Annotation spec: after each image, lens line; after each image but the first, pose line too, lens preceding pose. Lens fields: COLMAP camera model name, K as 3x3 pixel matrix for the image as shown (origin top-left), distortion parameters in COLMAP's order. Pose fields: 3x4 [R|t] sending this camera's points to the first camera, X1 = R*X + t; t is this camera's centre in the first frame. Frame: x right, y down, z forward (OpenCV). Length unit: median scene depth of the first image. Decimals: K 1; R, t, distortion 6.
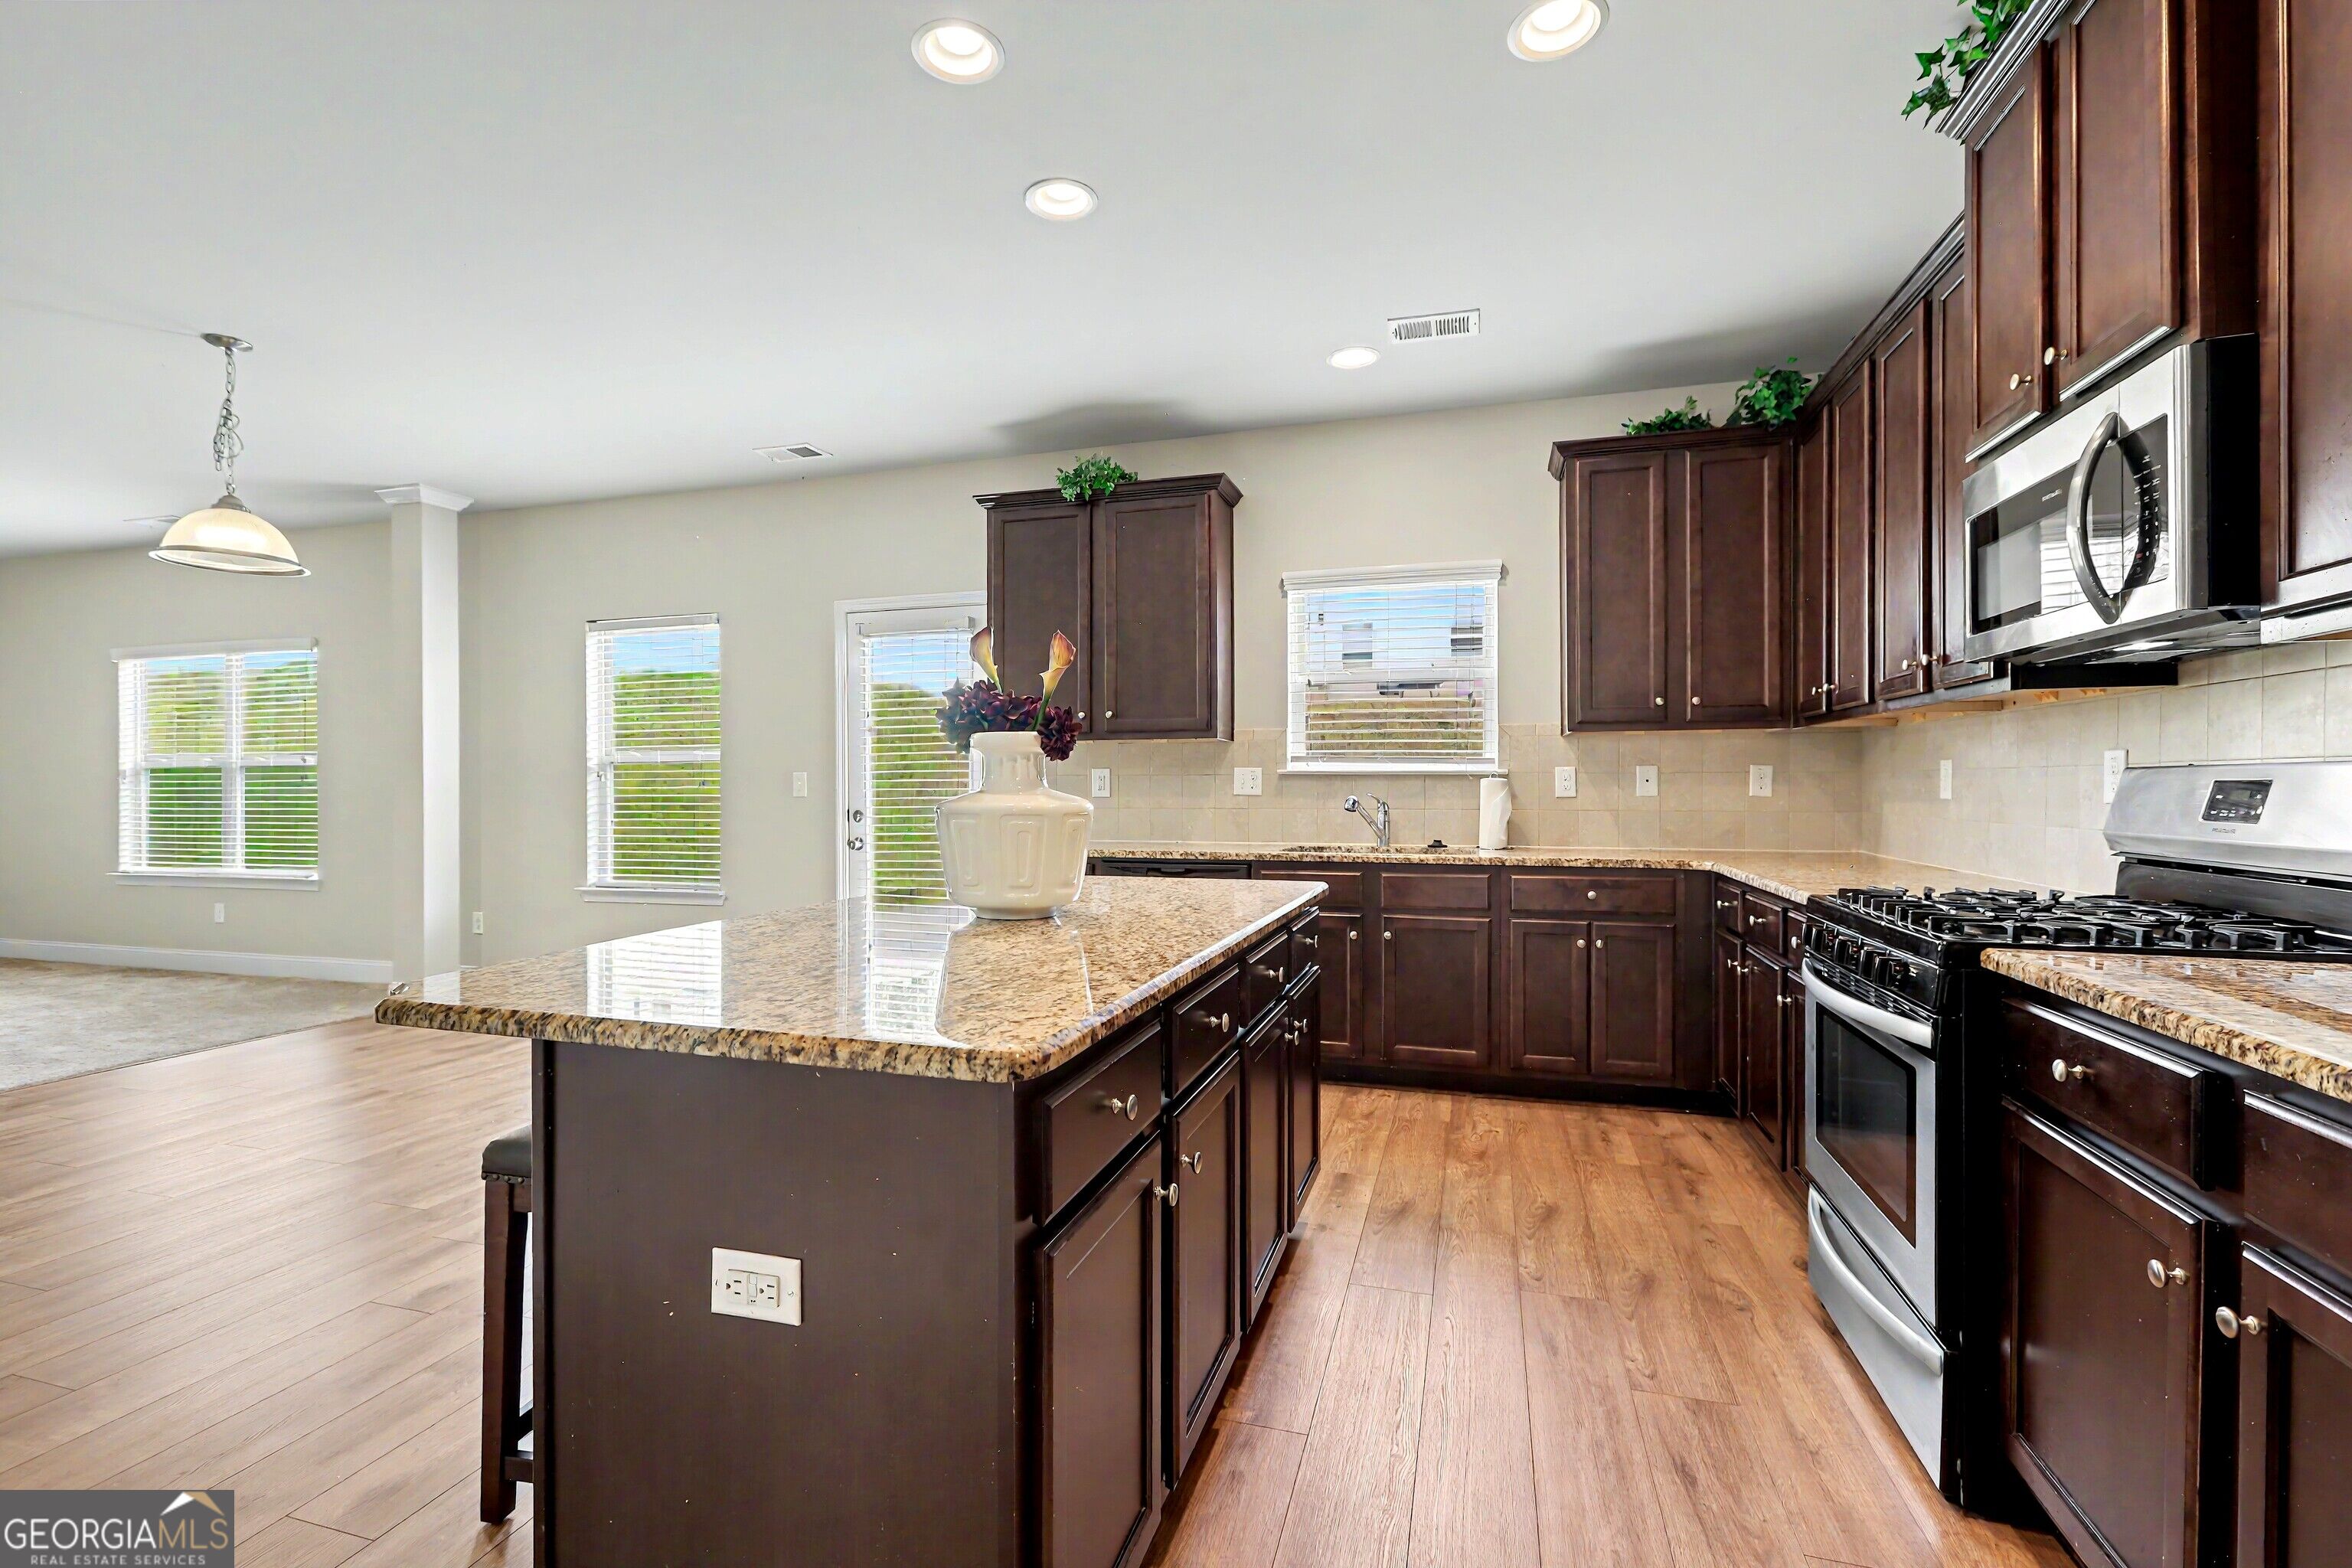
lens RADIAL K [[1050.5, 0, 1174.5], [0, 1050.5, 787.9], [0, 0, 1]] dist [-0.002879, -0.000175]
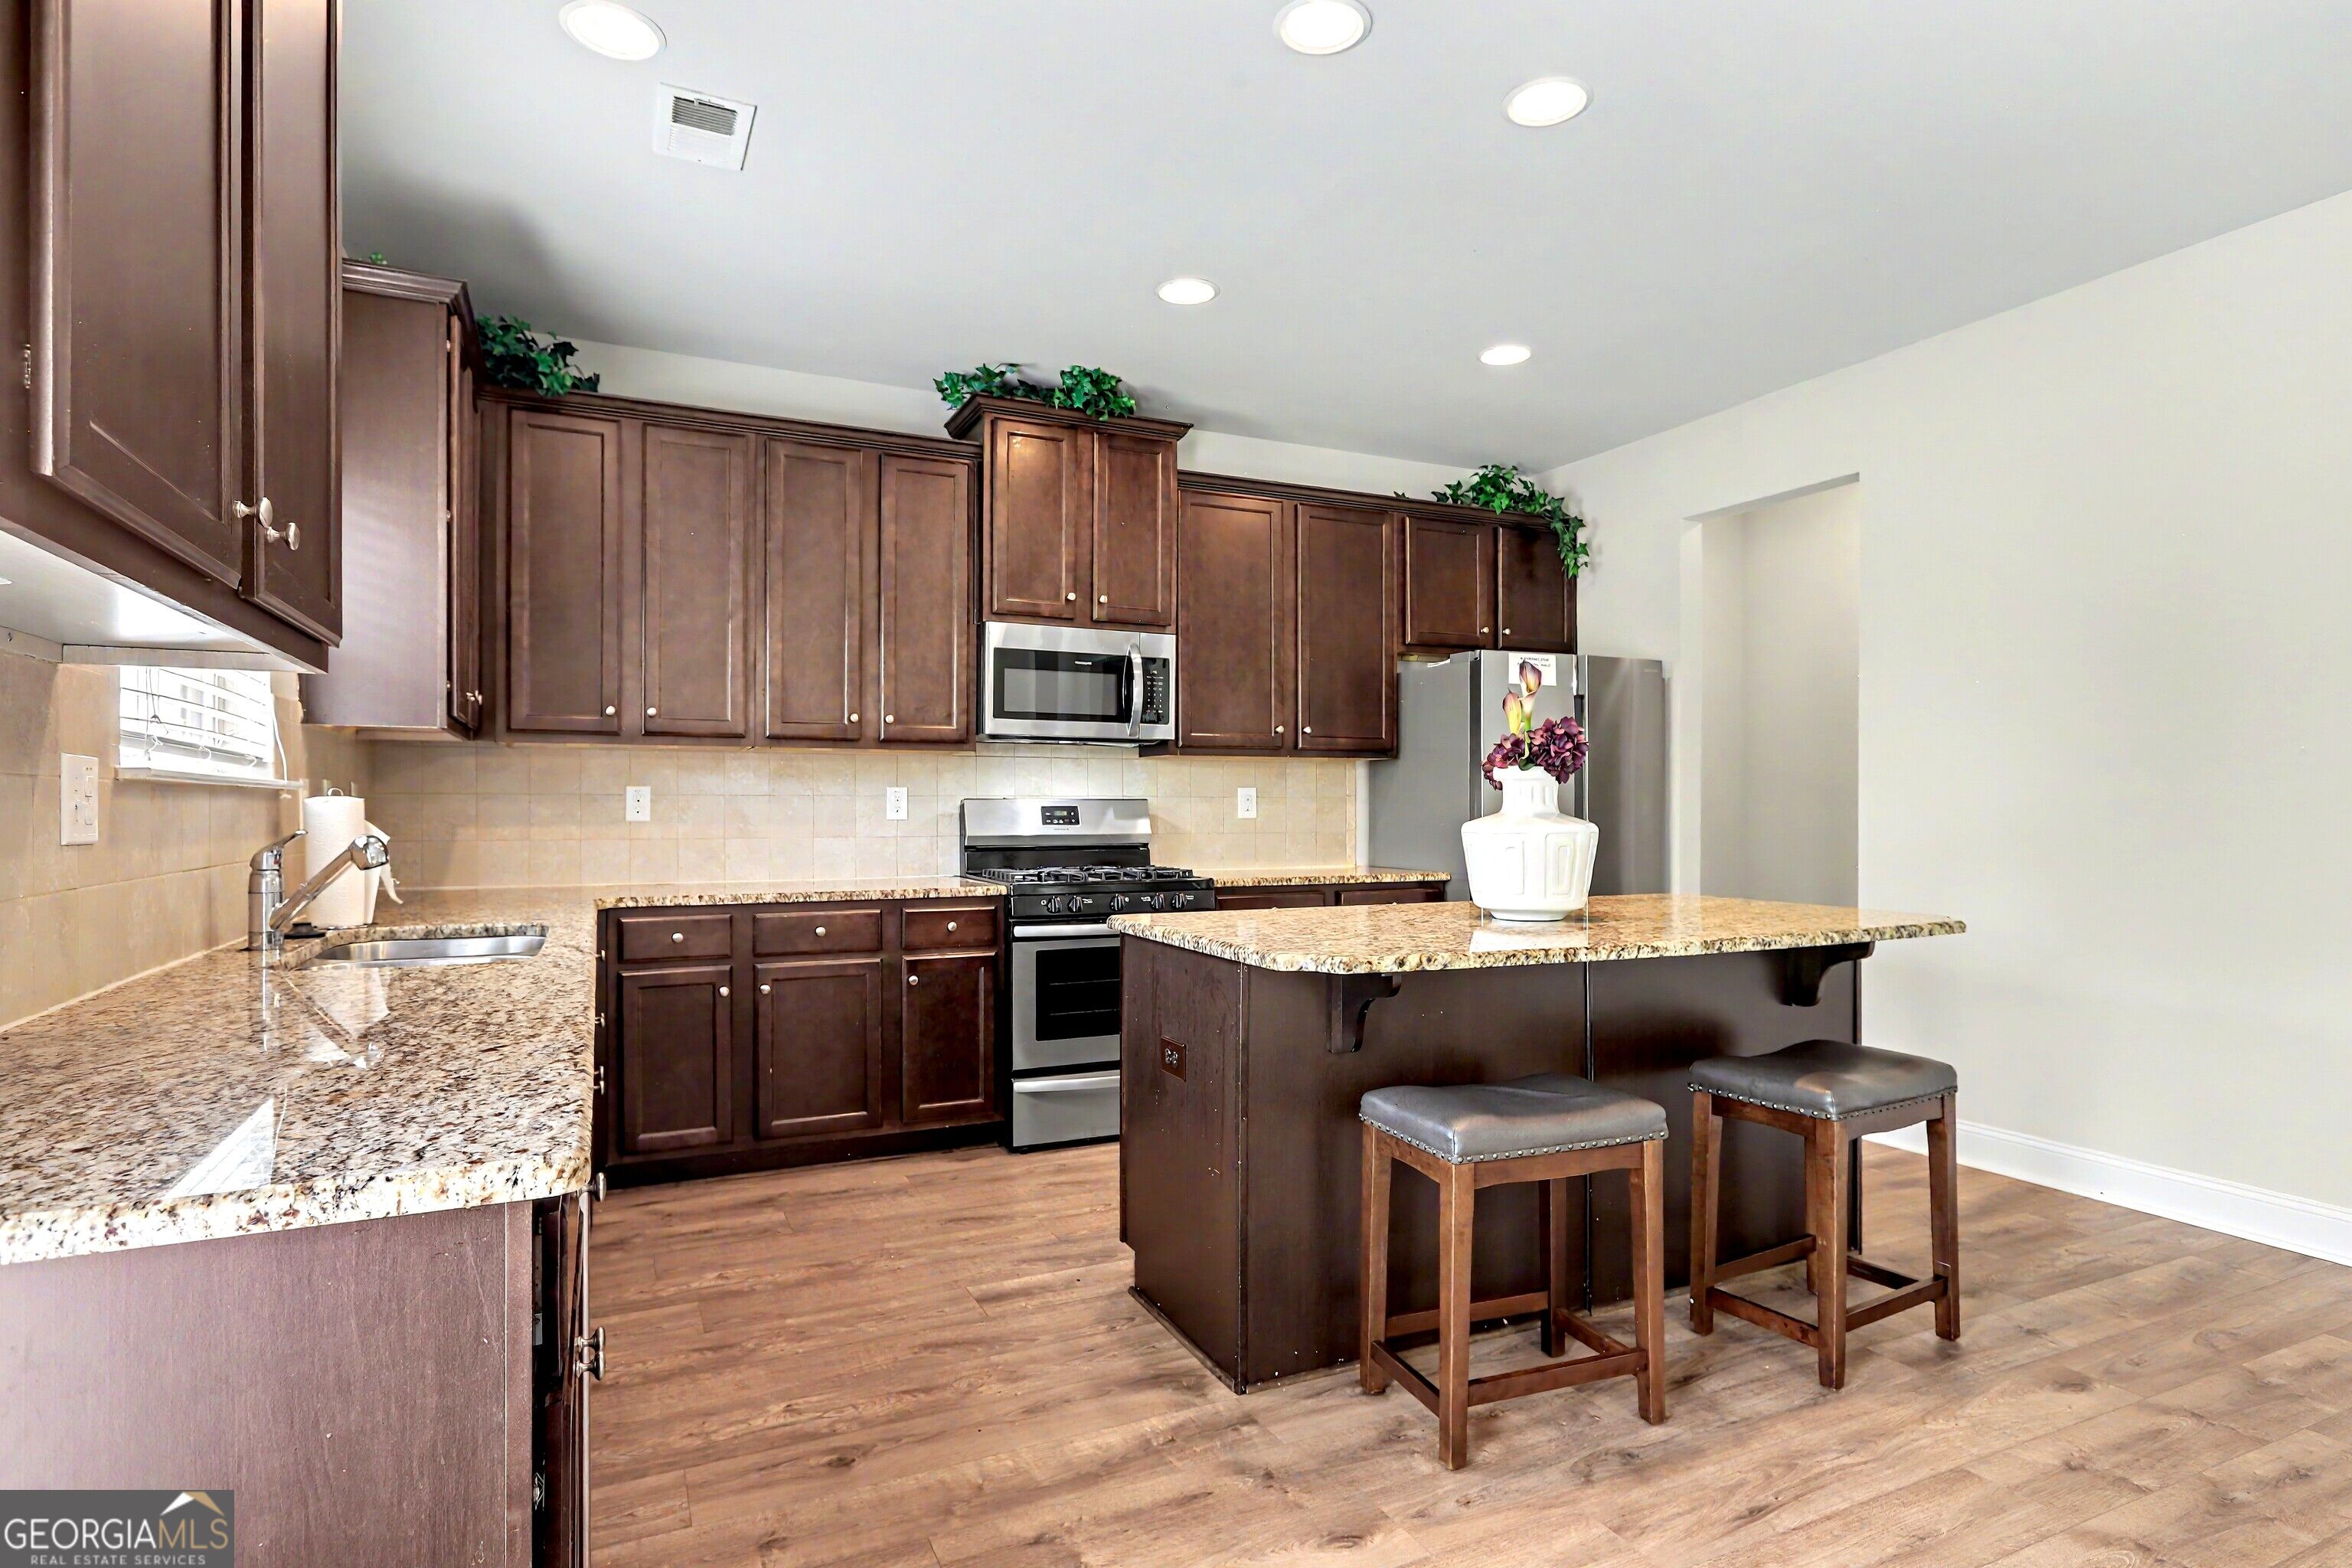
lens RADIAL K [[1217.7, 0, 1161.9], [0, 1217.7, 798.9], [0, 0, 1]] dist [-0.000598, 0.000539]
pose [[-0.664090, 0.002837, 0.747647, -0.532169], [0.000957, 0.999995, -0.002945, -0.007606], [-0.747652, -0.001240, -0.664089, 1.300520]]
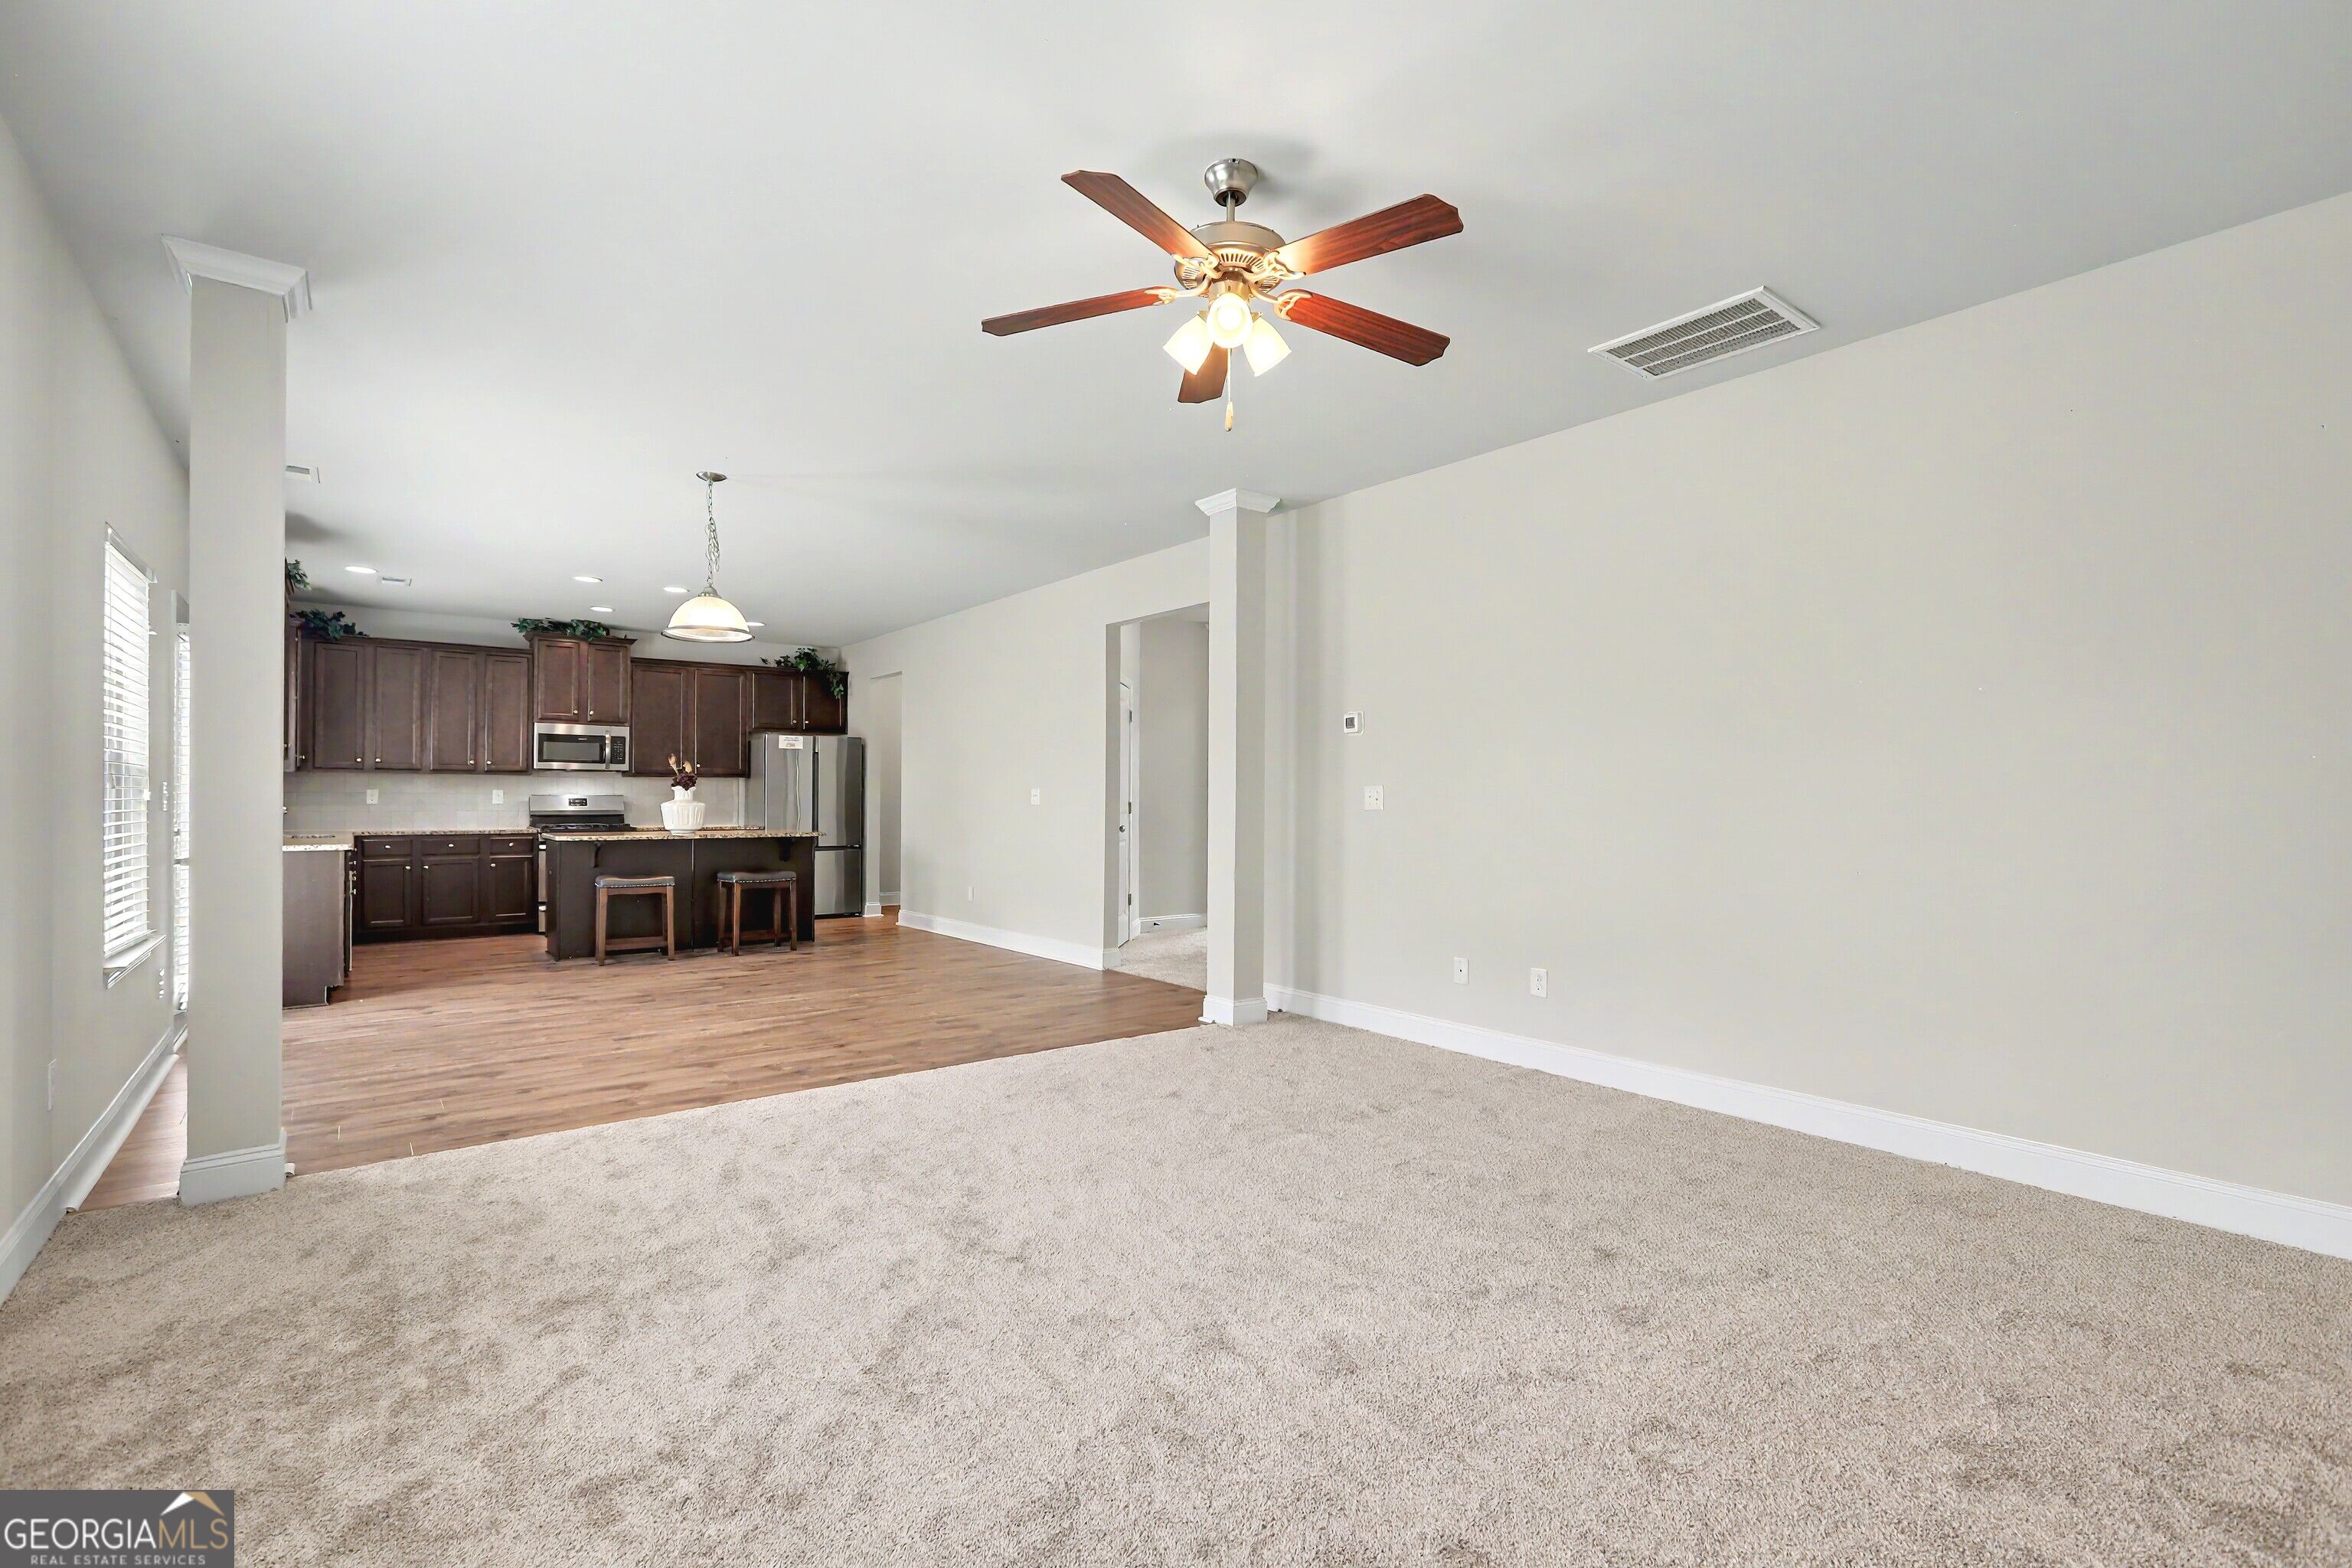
lens RADIAL K [[1050.5, 0, 1170.5], [0, 1050.5, 792.9], [0, 0, 1]] dist [-0.002879, -0.000175]
pose [[-0.814392, 0.001308, 0.580313, -2.238844], [-0.000688, 0.999995, -0.003219, -0.009301], [-0.580314, -0.003021, -0.814387, 1.805941]]
